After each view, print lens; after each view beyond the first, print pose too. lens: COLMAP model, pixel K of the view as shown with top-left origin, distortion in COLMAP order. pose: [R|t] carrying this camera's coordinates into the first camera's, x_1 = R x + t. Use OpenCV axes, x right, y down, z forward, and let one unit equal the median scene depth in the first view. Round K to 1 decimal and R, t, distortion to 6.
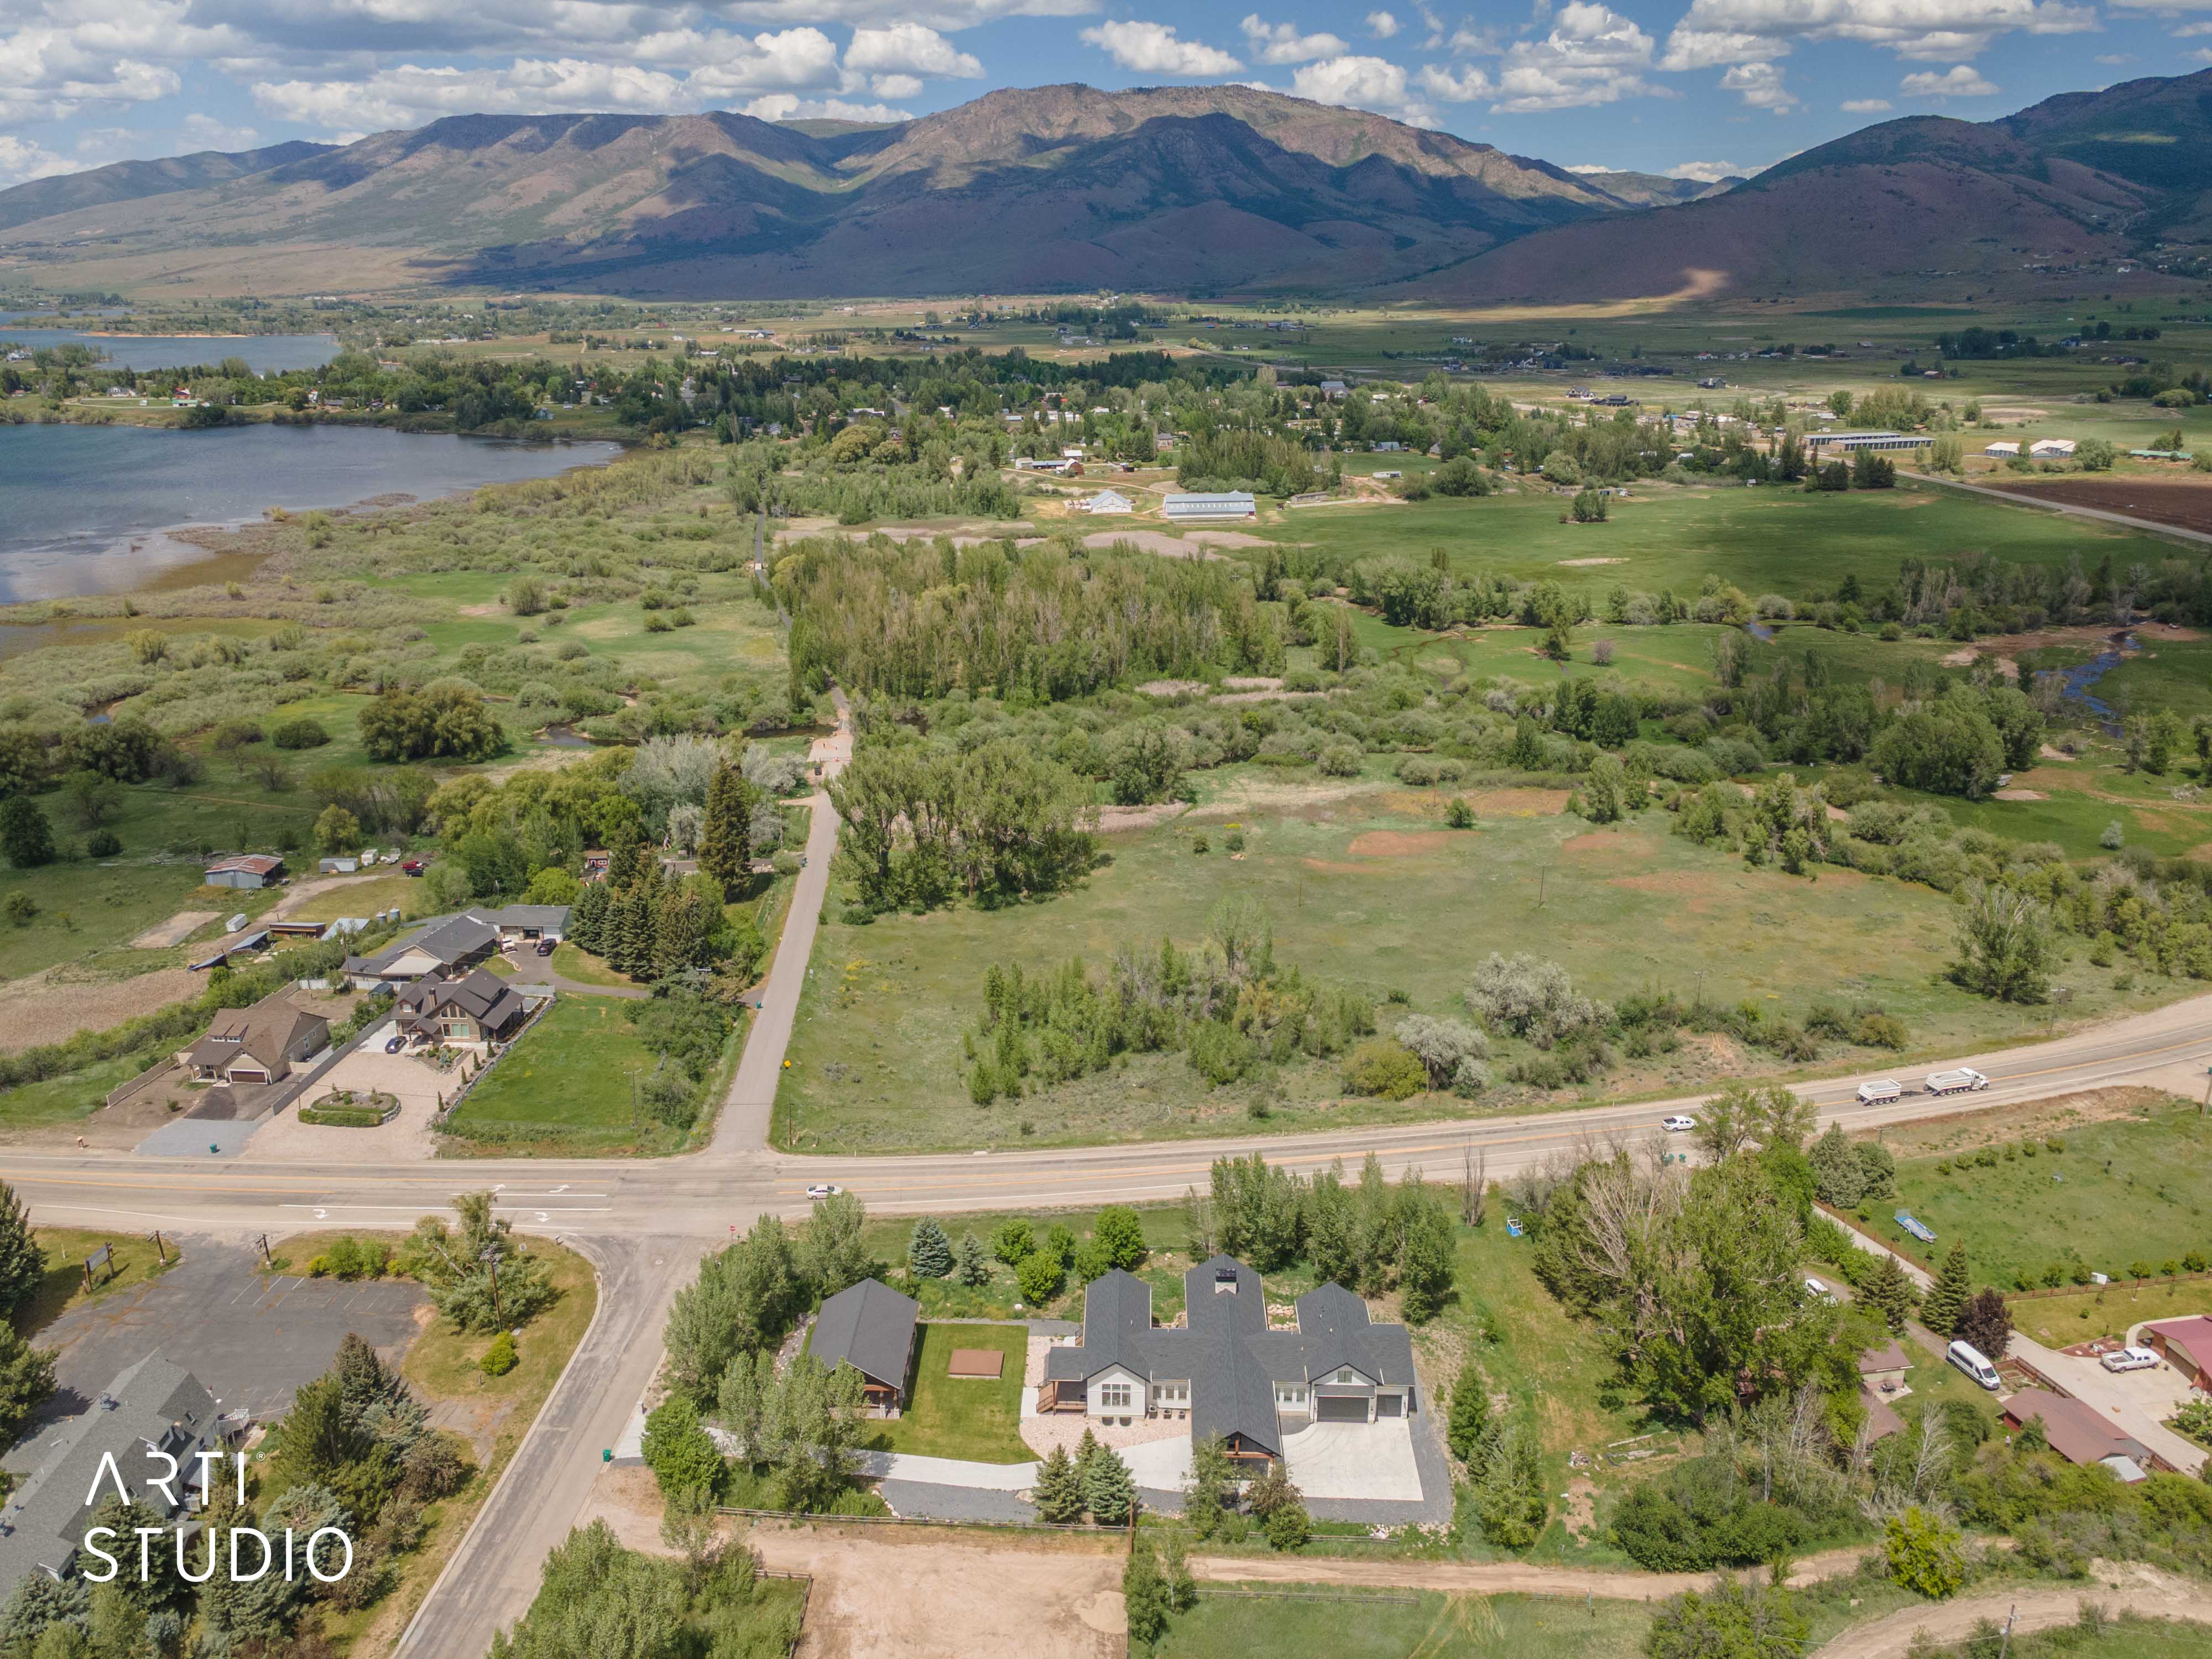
lens RADIAL K [[1554.0, 0, 1104.2], [0, 1554.0, 859.3], [0, 0, 1]] dist [0.037187, 0.004937]
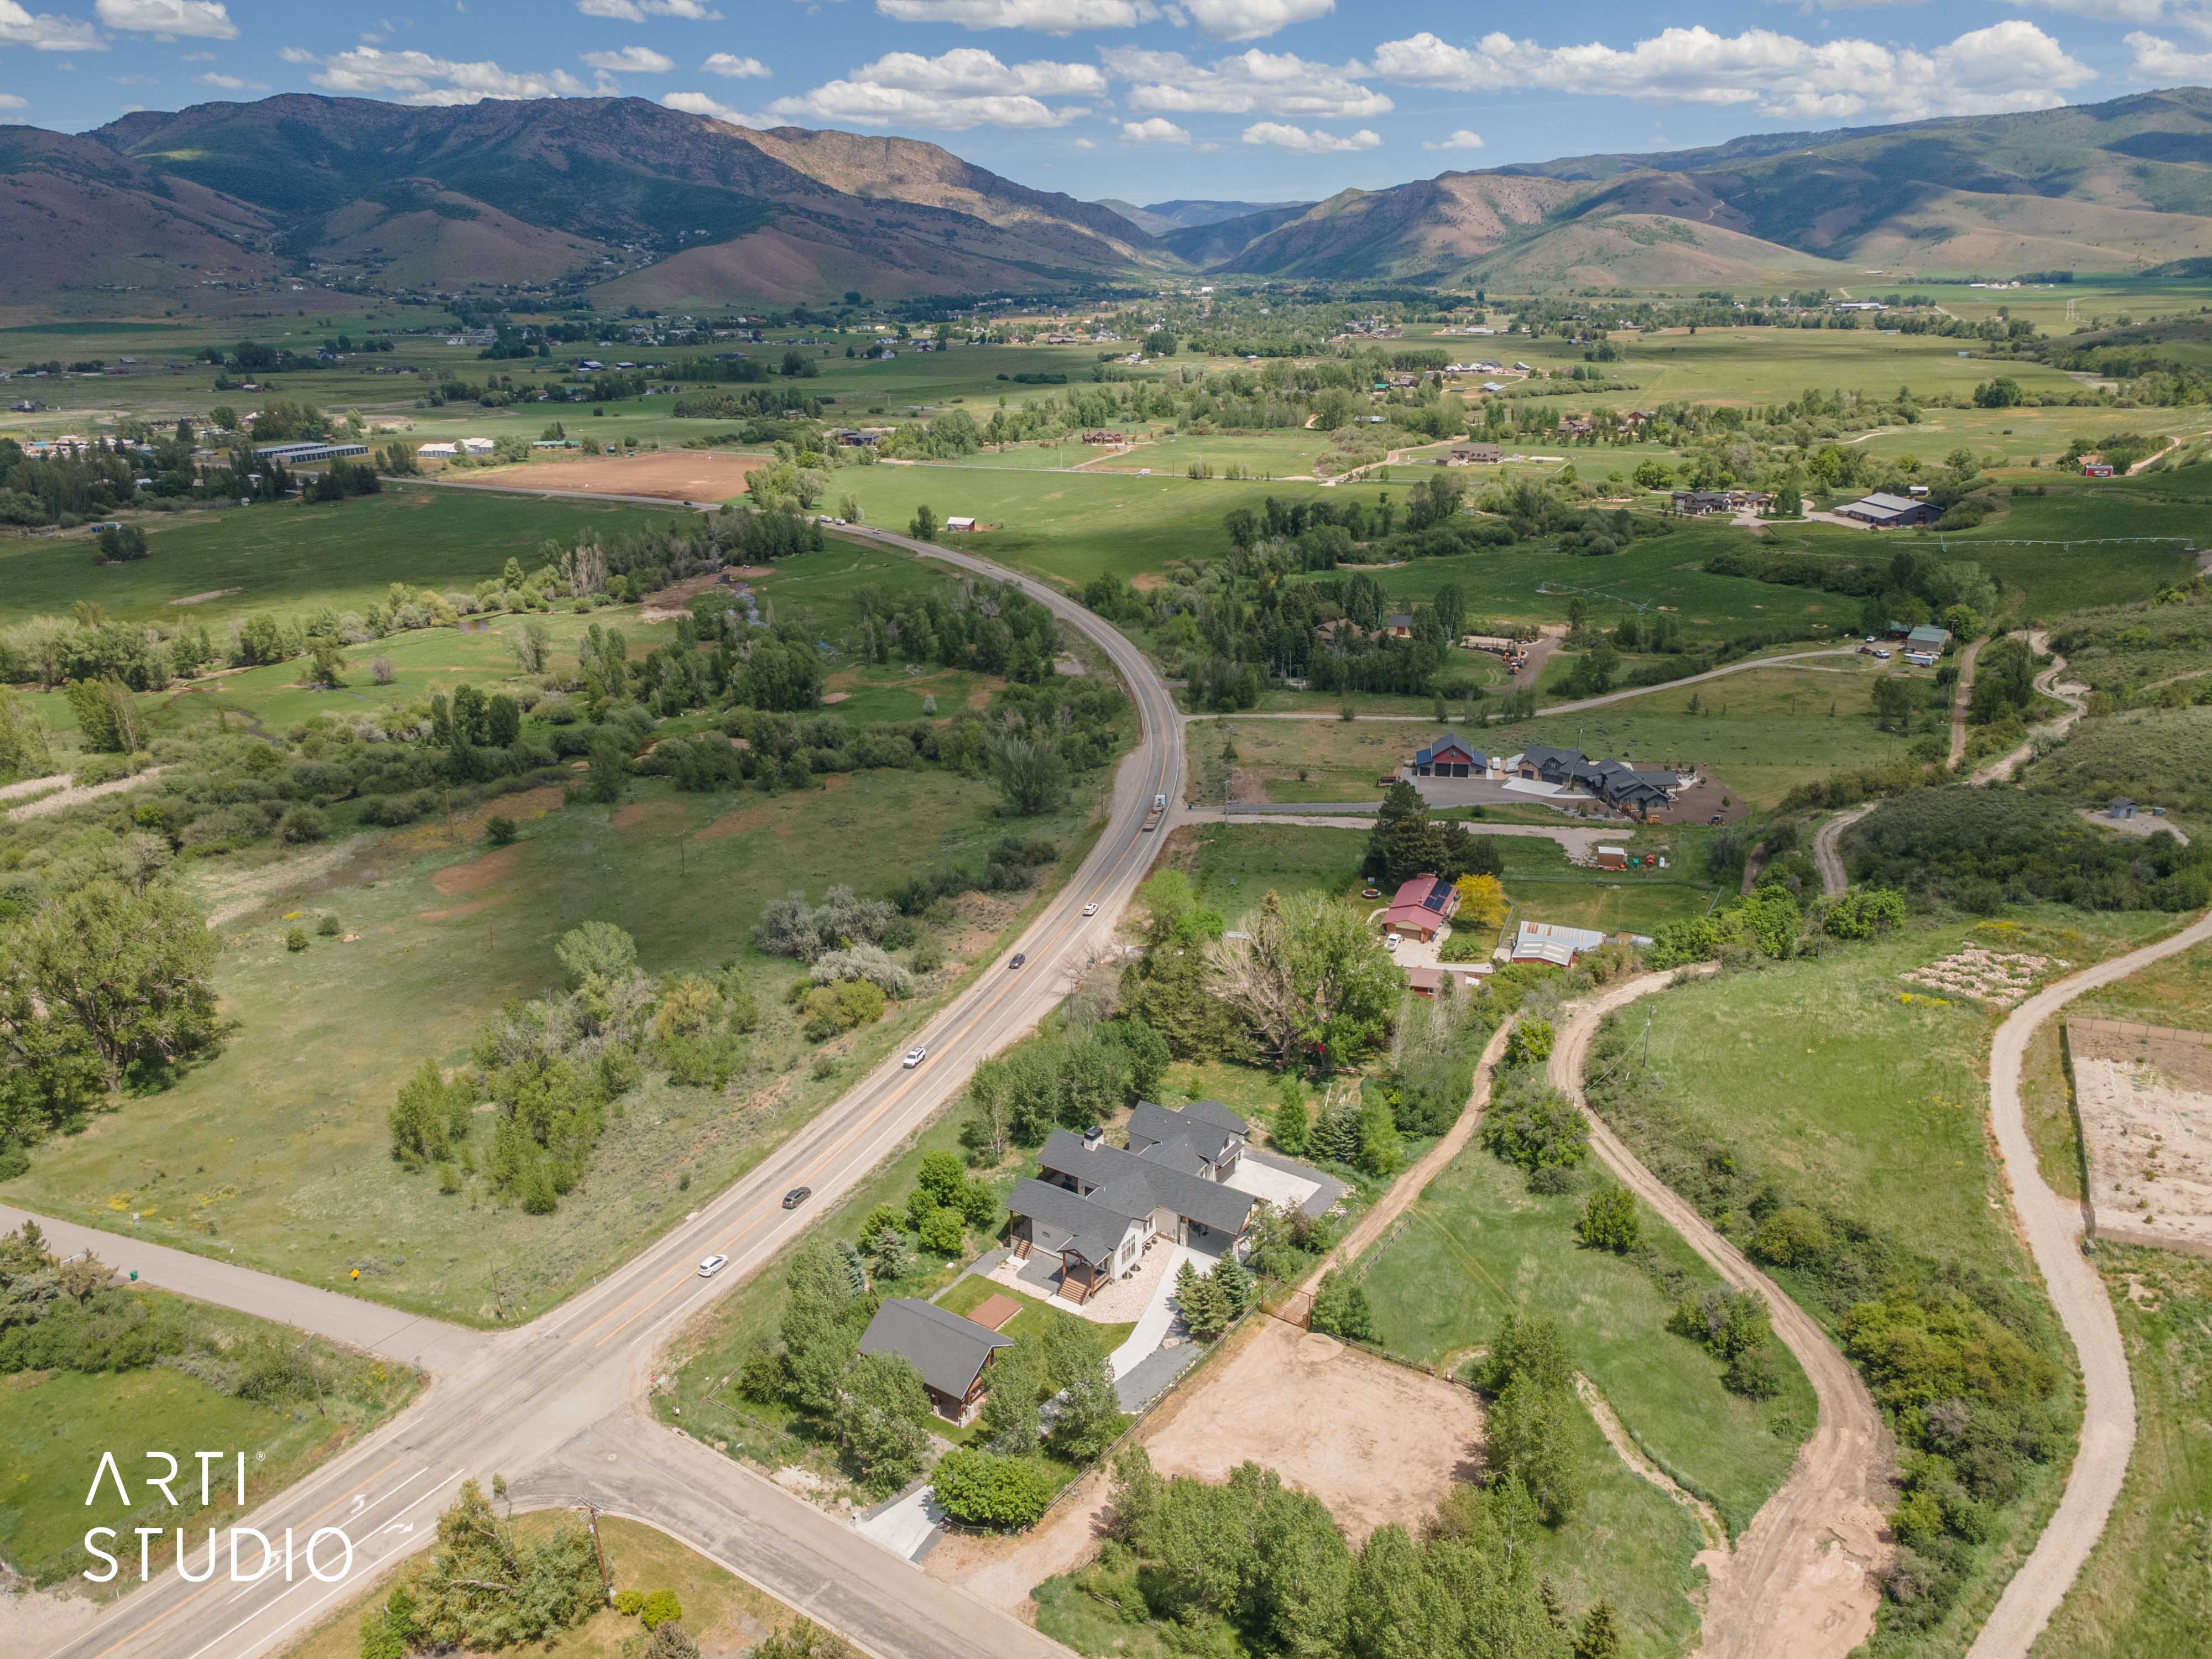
lens RADIAL K [[1587.8, 0, 1106.0], [0, 1587.8, 829.5], [0, 0, 1]] dist [0.028920, 0.040476]
pose [[0.547132, -0.283202, 0.787682, -0.607051], [0.308794, 0.942941, 0.124532, -0.065203], [-0.778006, 0.175096, 0.603364, 0.202271]]
